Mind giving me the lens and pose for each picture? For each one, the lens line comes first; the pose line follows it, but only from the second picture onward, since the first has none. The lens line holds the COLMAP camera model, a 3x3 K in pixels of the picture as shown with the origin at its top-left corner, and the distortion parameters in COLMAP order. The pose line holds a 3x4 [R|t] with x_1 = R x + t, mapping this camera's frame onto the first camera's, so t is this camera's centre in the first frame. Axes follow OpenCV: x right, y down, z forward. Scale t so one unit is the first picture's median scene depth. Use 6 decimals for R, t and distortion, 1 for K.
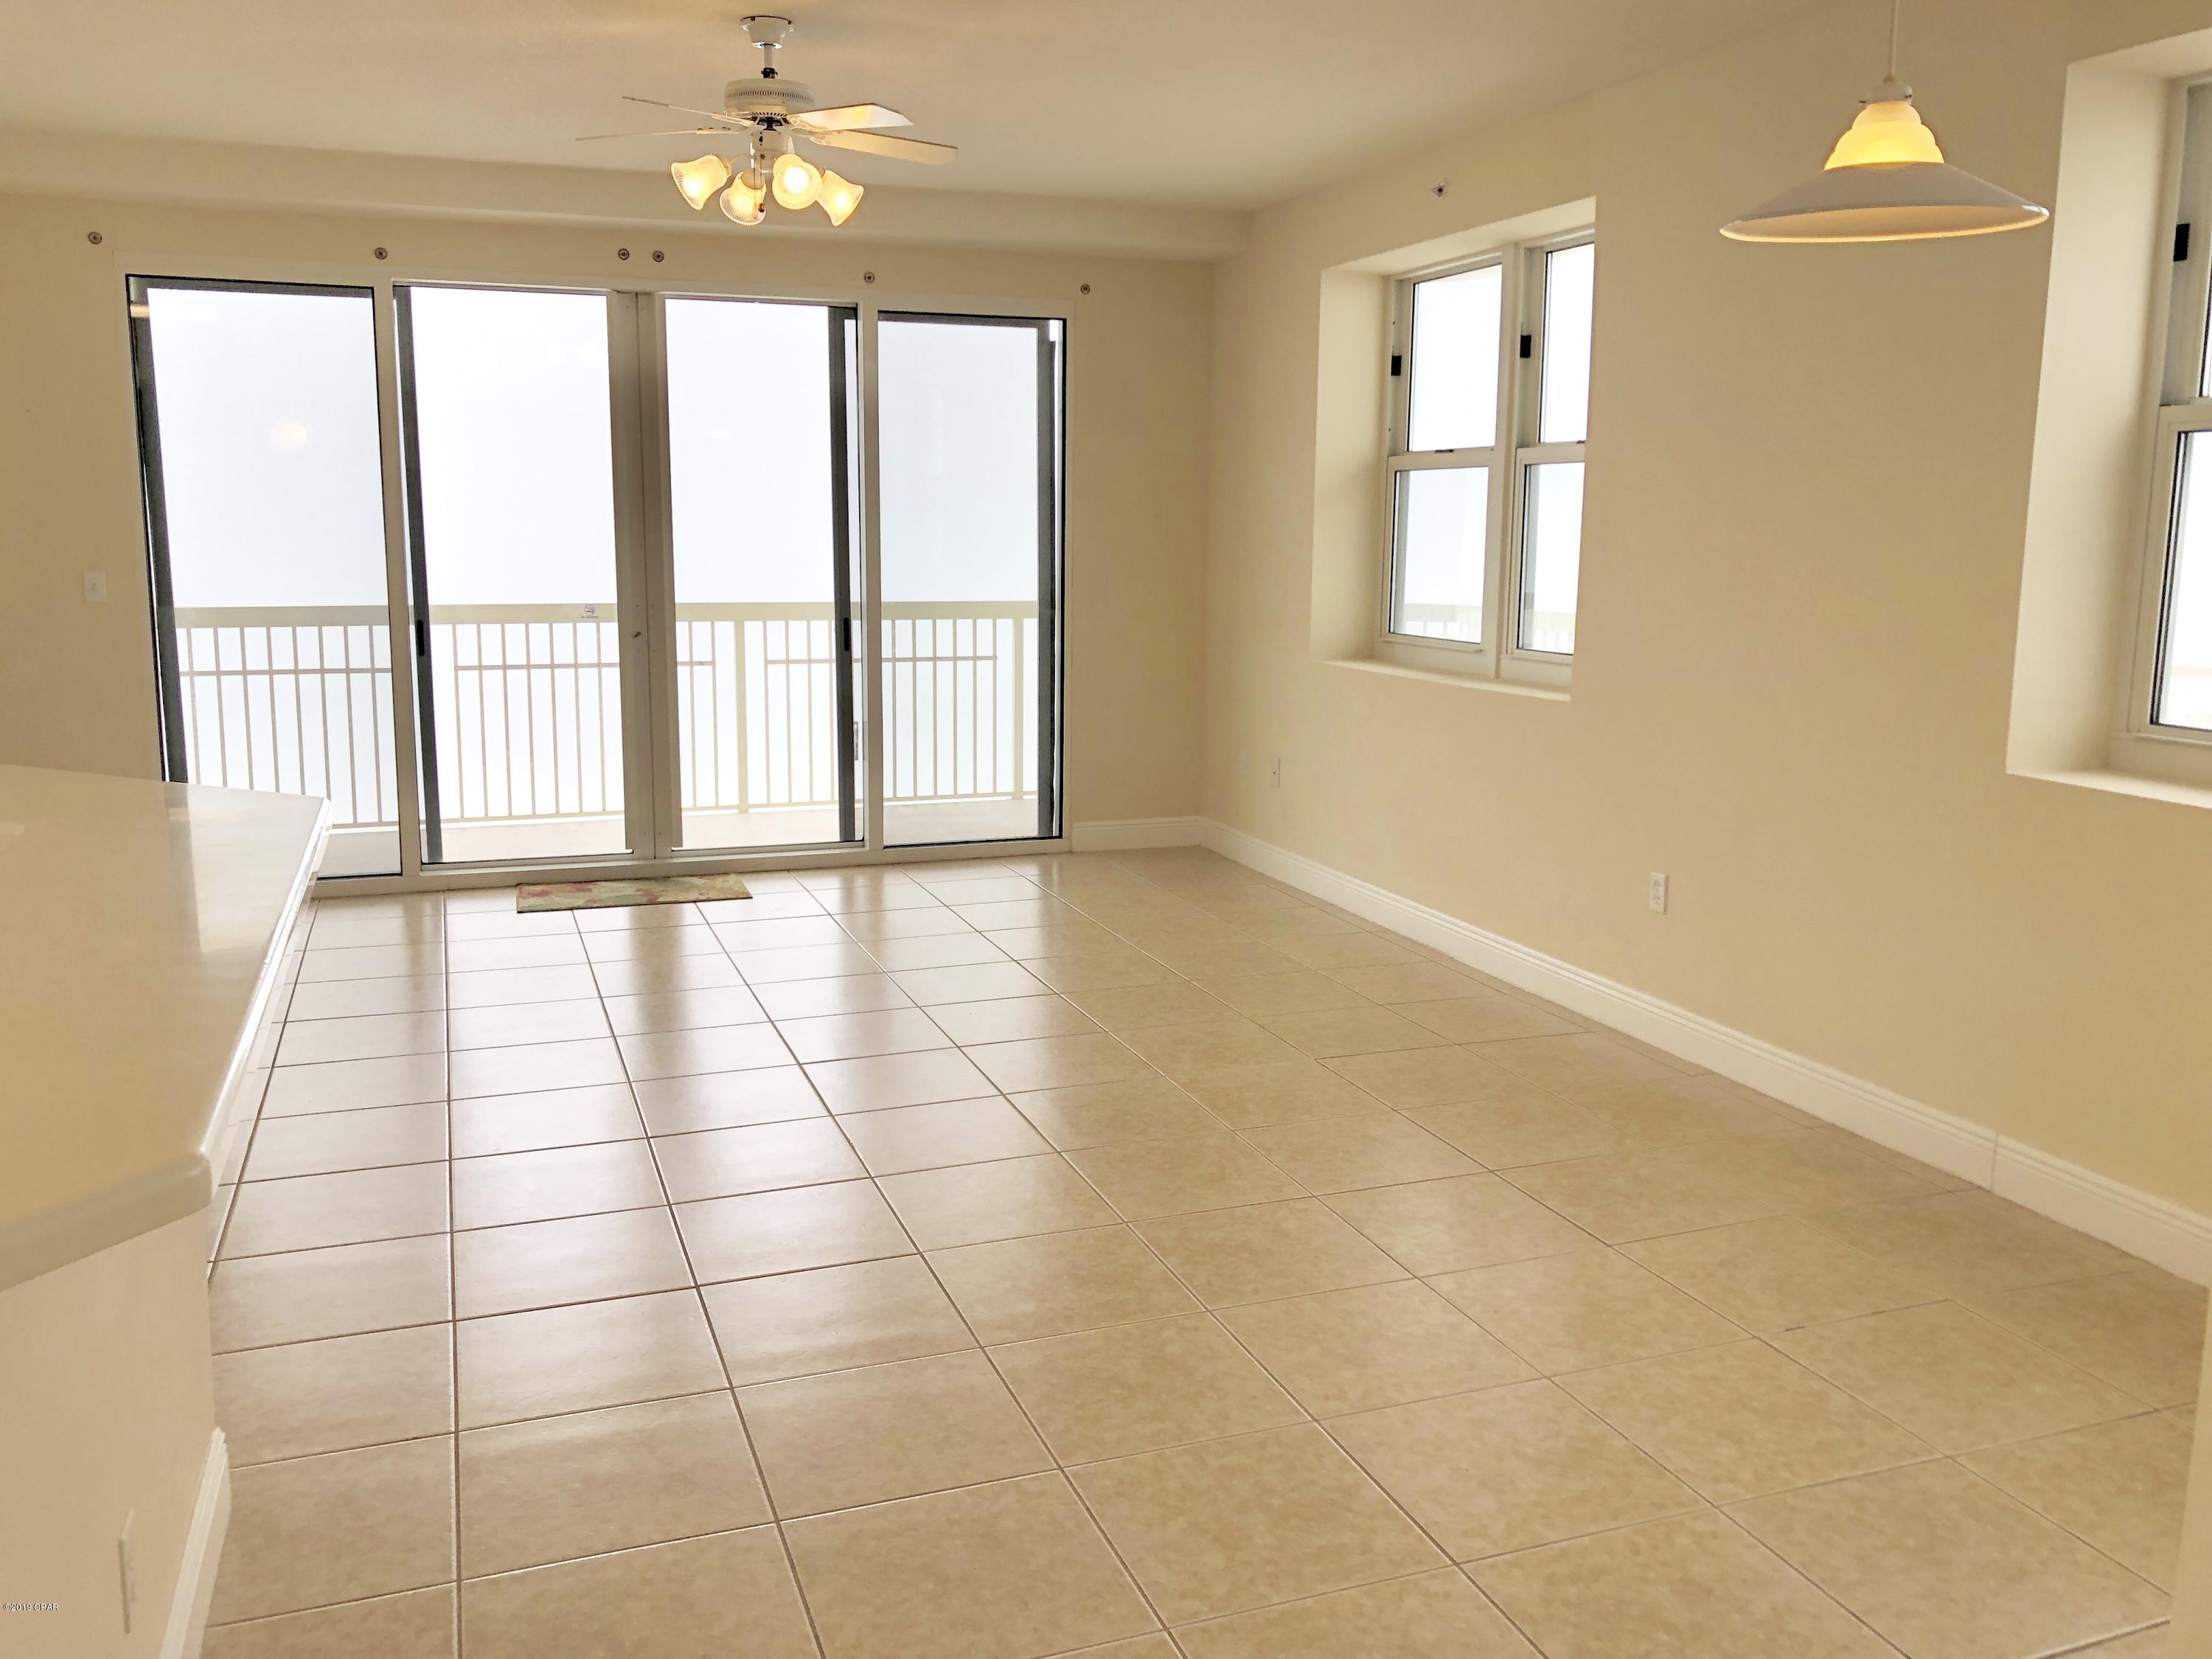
lens RADIAL K [[1832.5, 0, 1106.0], [0, 1832.5, 829.5], [0, 0, 1]] dist [-0.015139, -0.014194]
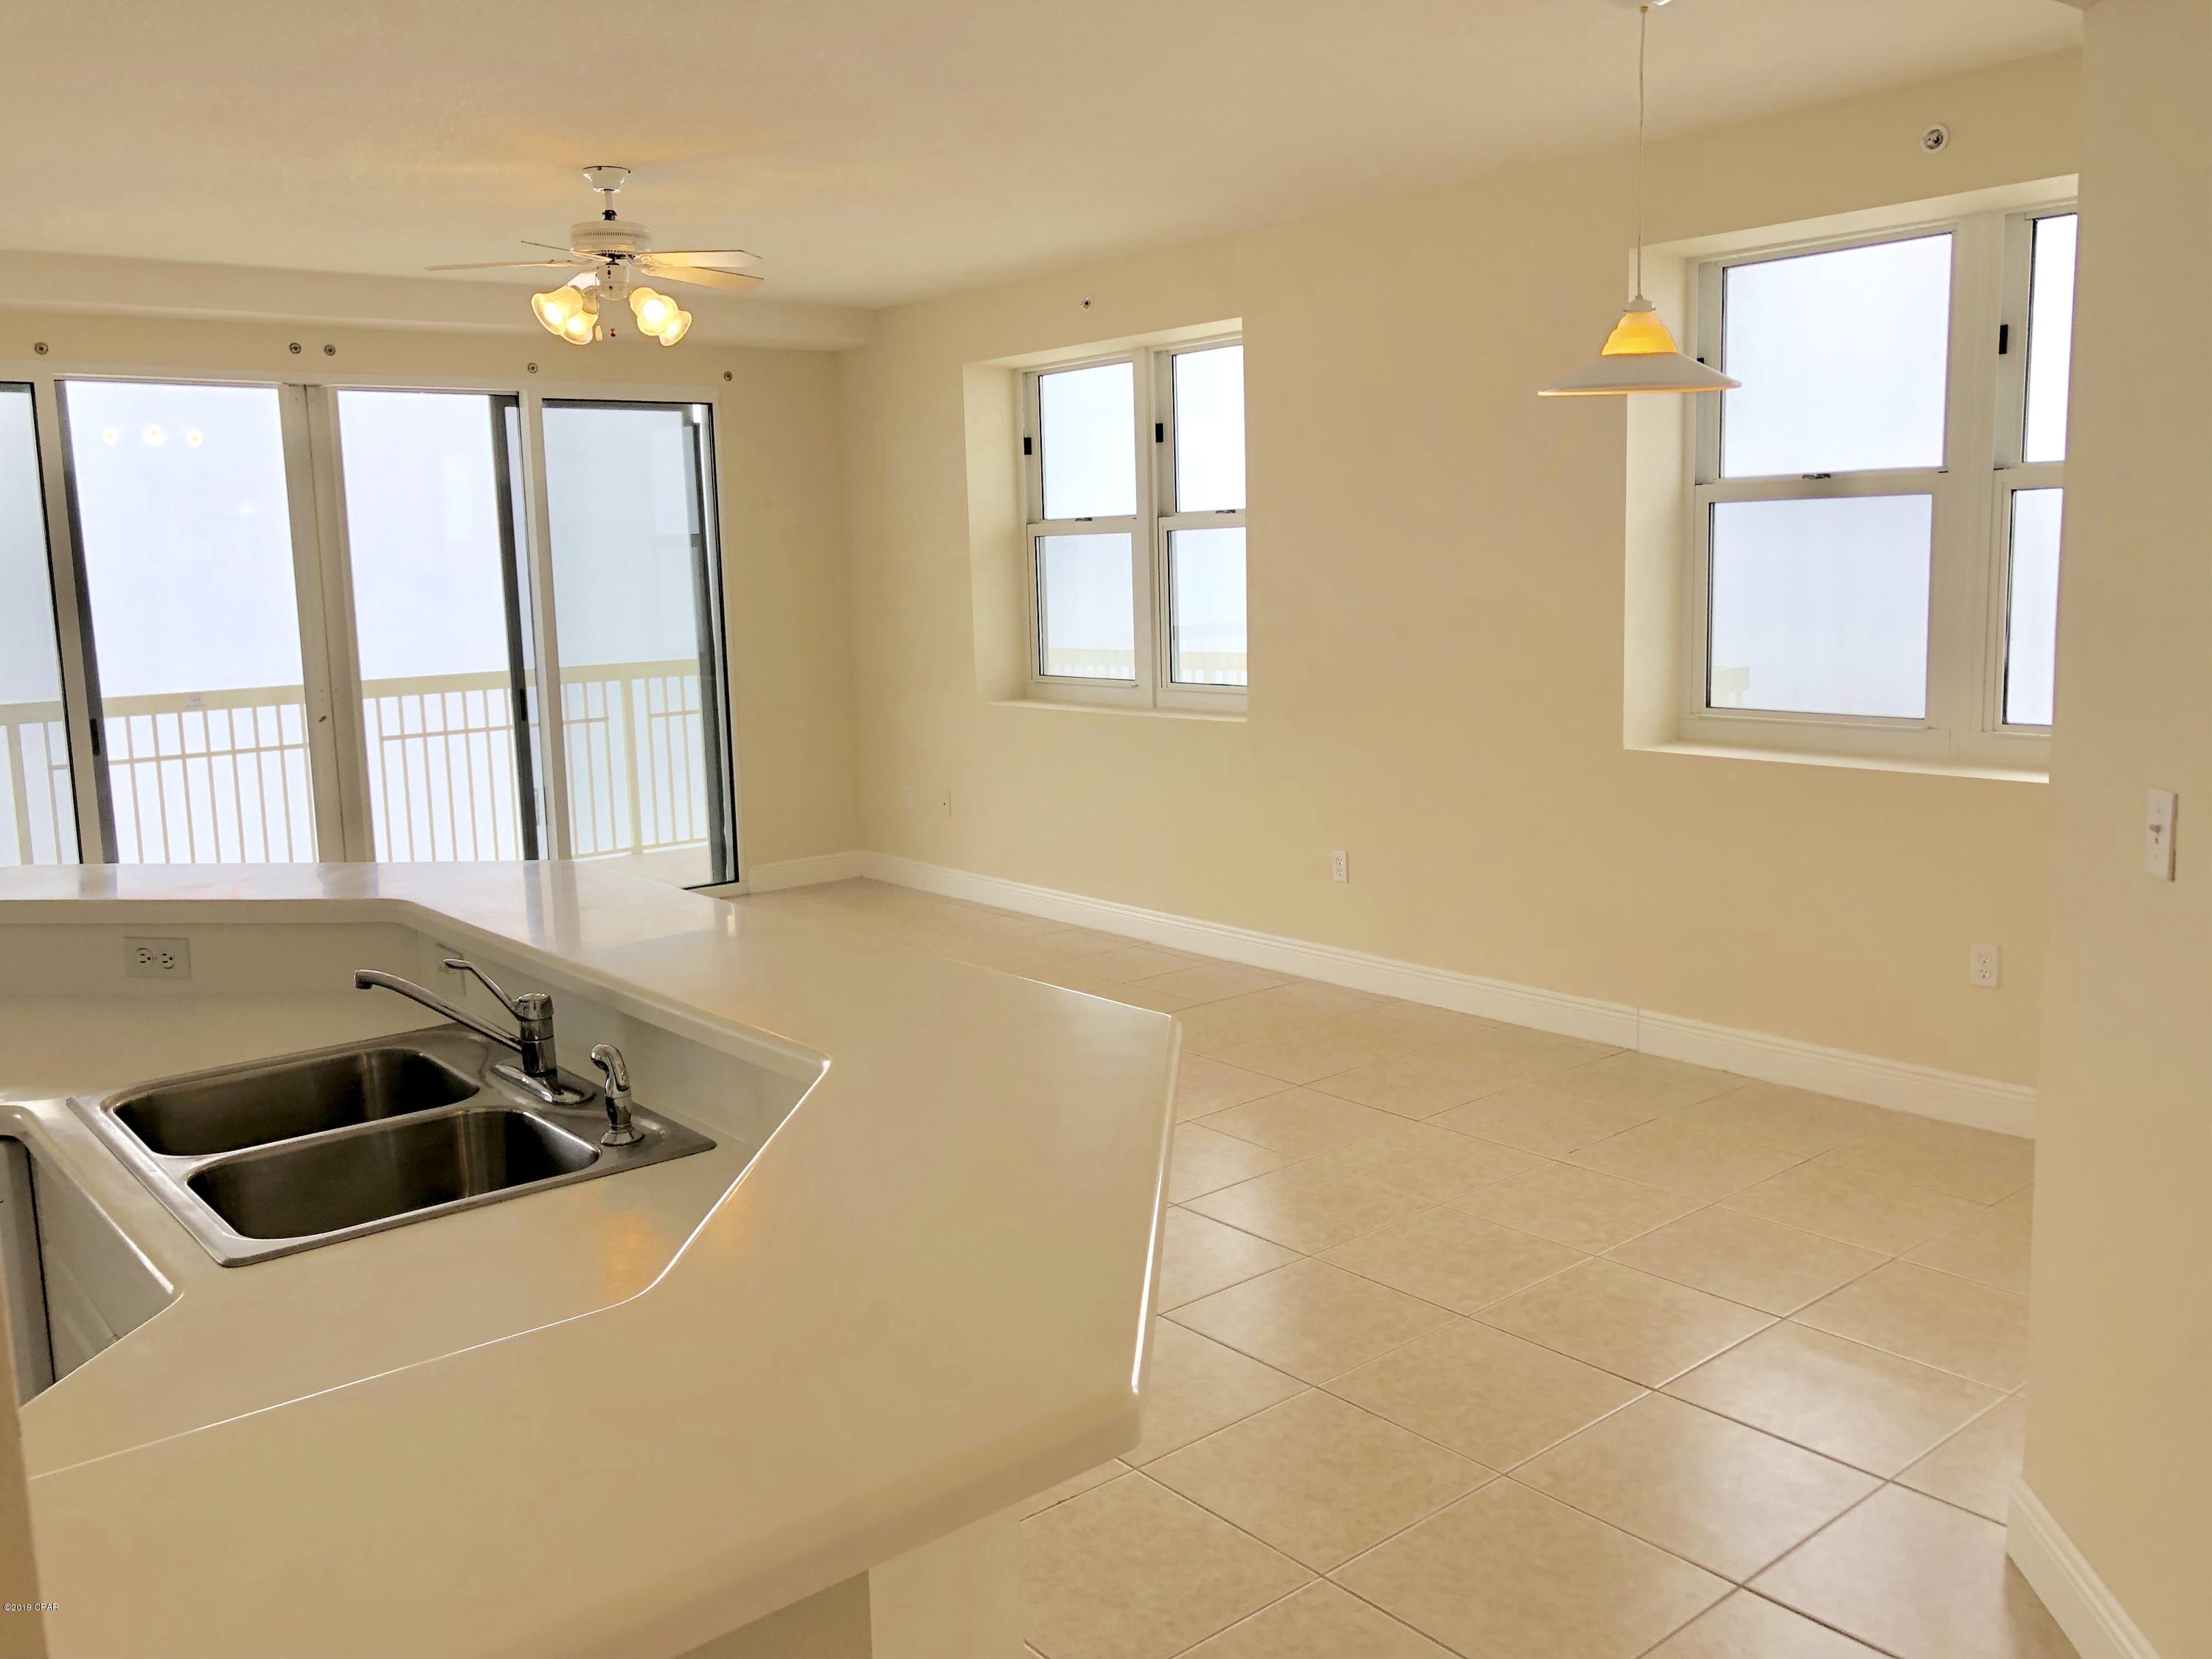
lens RADIAL K [[1847.0, 0, 1106.0], [0, 1847.0, 829.5], [0, 0, 1]] dist [0.001262, -0.084196]
pose [[0.944722, -0.077845, 0.318496, -0.187411], [0.086172, 0.996207, -0.012115, 0.007508], [-0.316345, 0.038891, 0.947847, -0.117866]]
